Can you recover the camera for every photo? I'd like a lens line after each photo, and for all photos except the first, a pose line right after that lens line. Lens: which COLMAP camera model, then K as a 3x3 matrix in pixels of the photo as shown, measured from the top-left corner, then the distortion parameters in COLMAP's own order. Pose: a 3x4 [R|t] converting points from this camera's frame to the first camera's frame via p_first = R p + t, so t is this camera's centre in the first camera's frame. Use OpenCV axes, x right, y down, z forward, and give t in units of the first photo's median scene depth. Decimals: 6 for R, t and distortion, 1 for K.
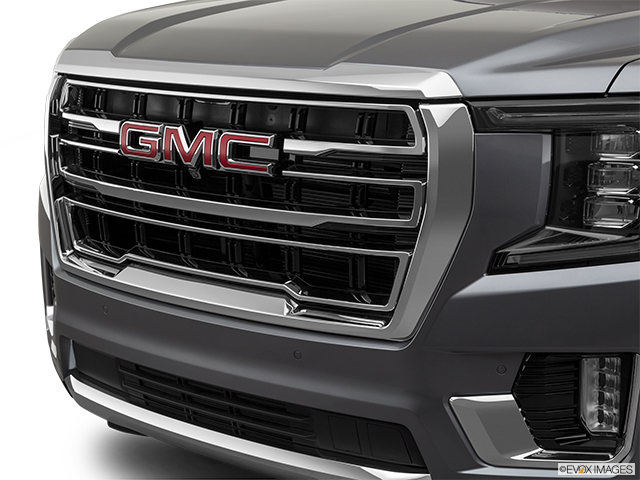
lens RADIAL K [[1508.7, 0, 320.7], [0, 1508.7, 243.7], [0, 0, 1]] dist [-0.069167, 0.000000]
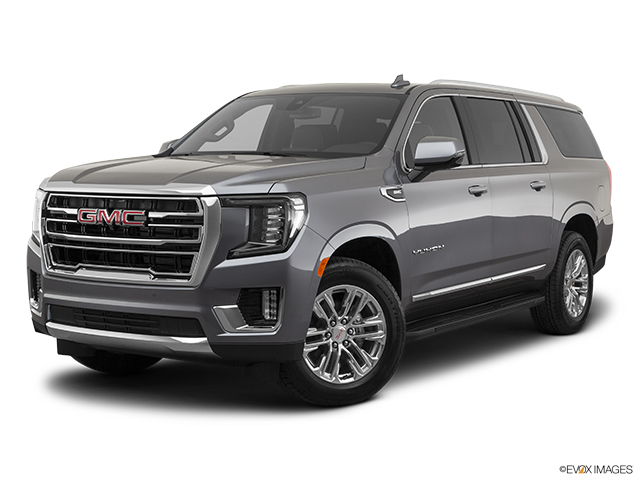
lens RADIAL K [[1157.6, 0, 316.1], [0, 1157.6, 245.6], [0, 0, 1]] dist [0.010600, 0.000000]
pose [[0.982876, -0.006006, 0.184173, -0.111359], [0.025183, 0.994469, -0.101965, 0.204824], [-0.182542, 0.104856, 0.977591, -1.035283]]
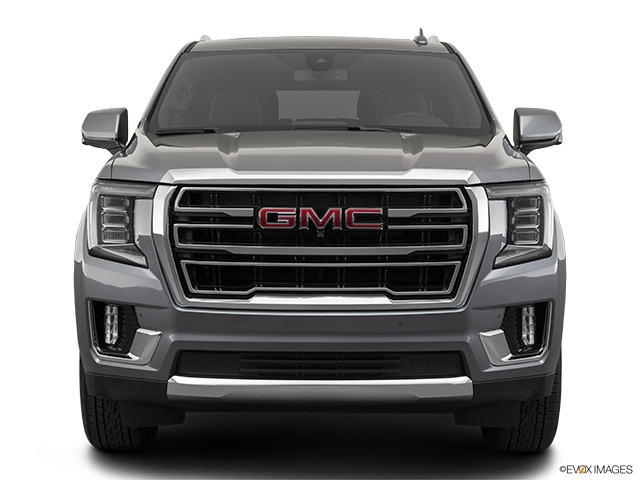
lens RADIAL K [[1399.2, 0, 319.3], [0, 1399.2, 237.4], [0, 0, 1]] dist [0.367741, 0.000000]
pose [[0.728595, -0.043357, 0.683571, -1.314696], [0.117275, 0.991154, -0.062133, 0.065902], [-0.674830, 0.125435, 0.727234, -0.224799]]
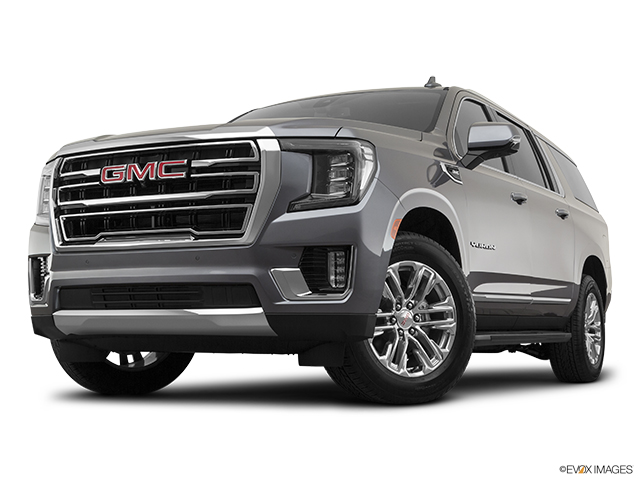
lens RADIAL K [[1046.4, 0, 318.2], [0, 1046.4, 238.4], [0, 0, 1]] dist [-0.005146, 0.000000]
pose [[0.962363, 0.030239, 0.270081, -0.260849], [0.042778, 0.964546, -0.260423, 0.455347], [-0.268381, 0.262175, 0.926950, -0.452193]]
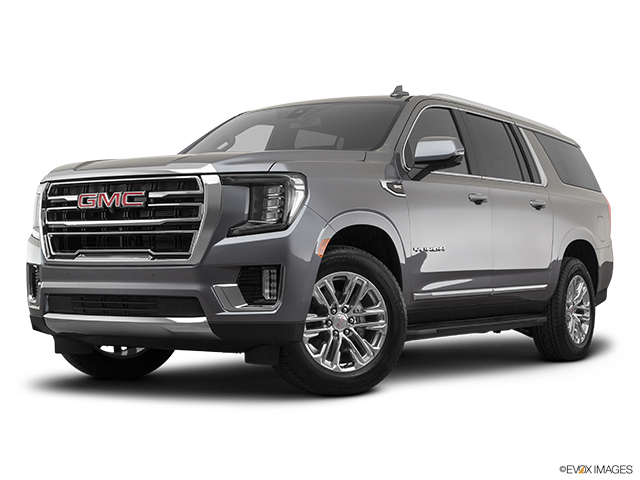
lens RADIAL K [[1157.6, 0, 322.4], [0, 1157.6, 242.3], [0, 0, 1]] dist [0.010600, 0.000000]
pose [[0.981996, 0.010708, 0.188600, -0.109020], [0.027583, 0.979564, -0.199234, 0.432332], [-0.186879, 0.200849, 0.961632, -0.994591]]
